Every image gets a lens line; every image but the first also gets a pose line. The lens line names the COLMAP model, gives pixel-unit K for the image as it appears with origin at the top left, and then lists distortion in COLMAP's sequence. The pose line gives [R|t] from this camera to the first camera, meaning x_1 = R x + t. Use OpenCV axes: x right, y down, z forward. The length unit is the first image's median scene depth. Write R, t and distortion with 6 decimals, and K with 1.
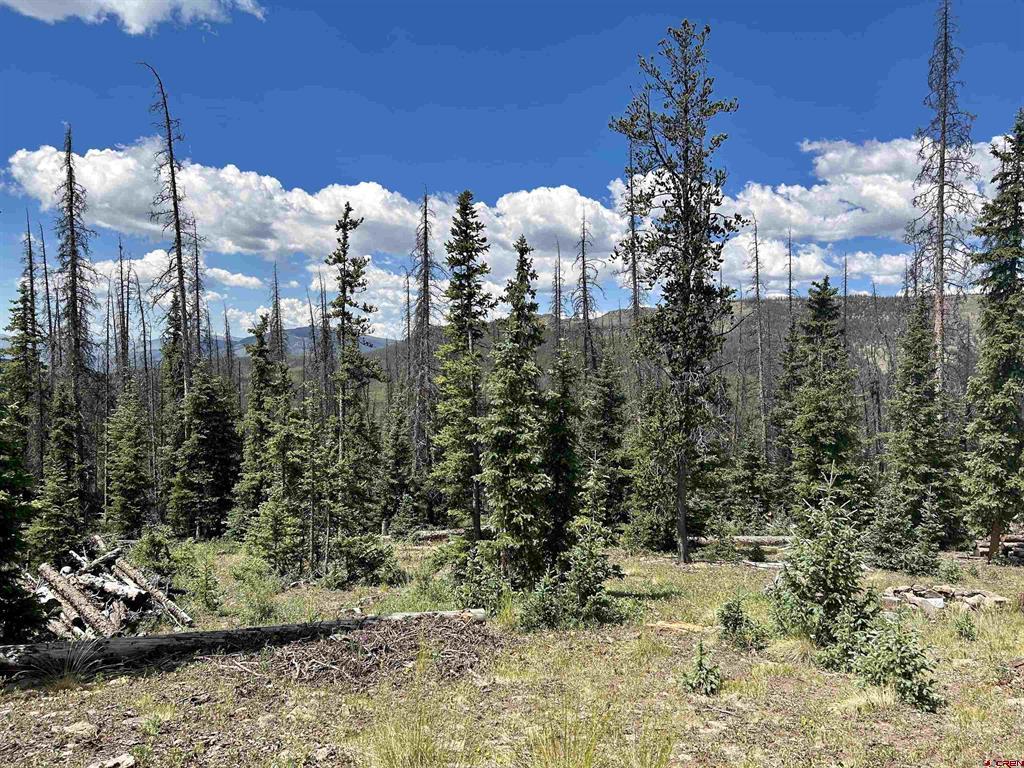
lens RADIAL K [[773.5, 0, 512.1], [0, 773.5, 379.9], [0, 0, 1]] dist [0.035509, -0.044922]
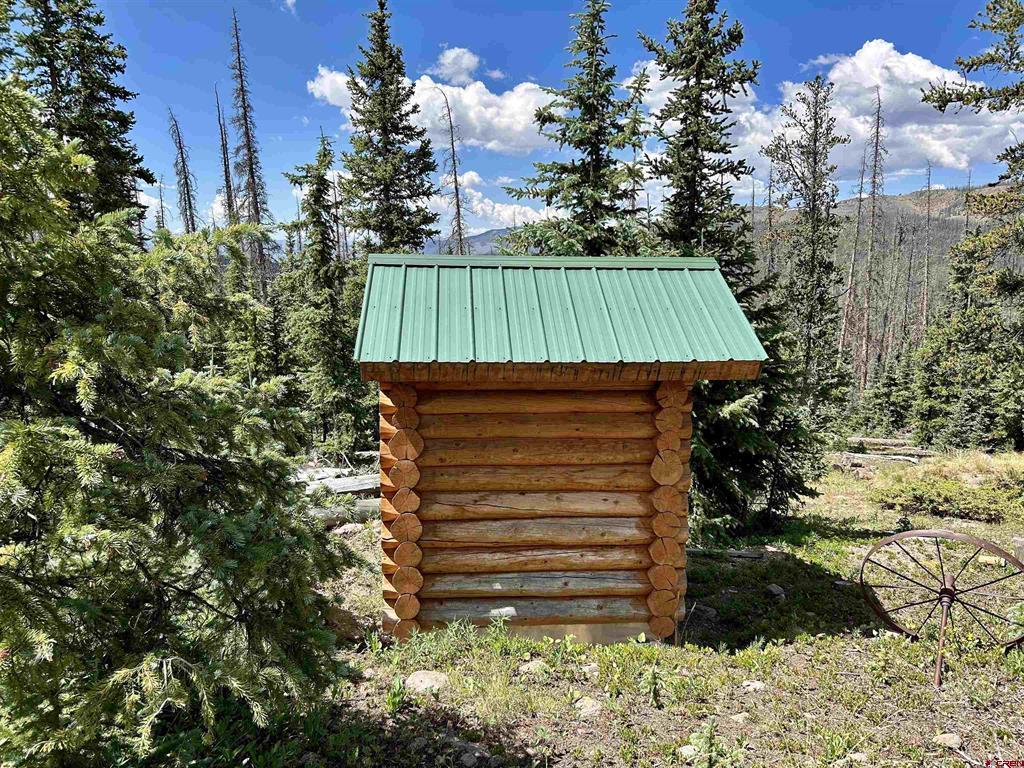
lens RADIAL K [[774.9, 0, 505.3], [0, 774.9, 396.7], [0, 0, 1]] dist [0.044089, -0.071183]
pose [[0.962071, 0.037789, -0.270168, 0.077013], [0.003787, 0.988414, 0.151737, -0.096080], [0.272772, -0.147005, 0.950781, -0.561046]]
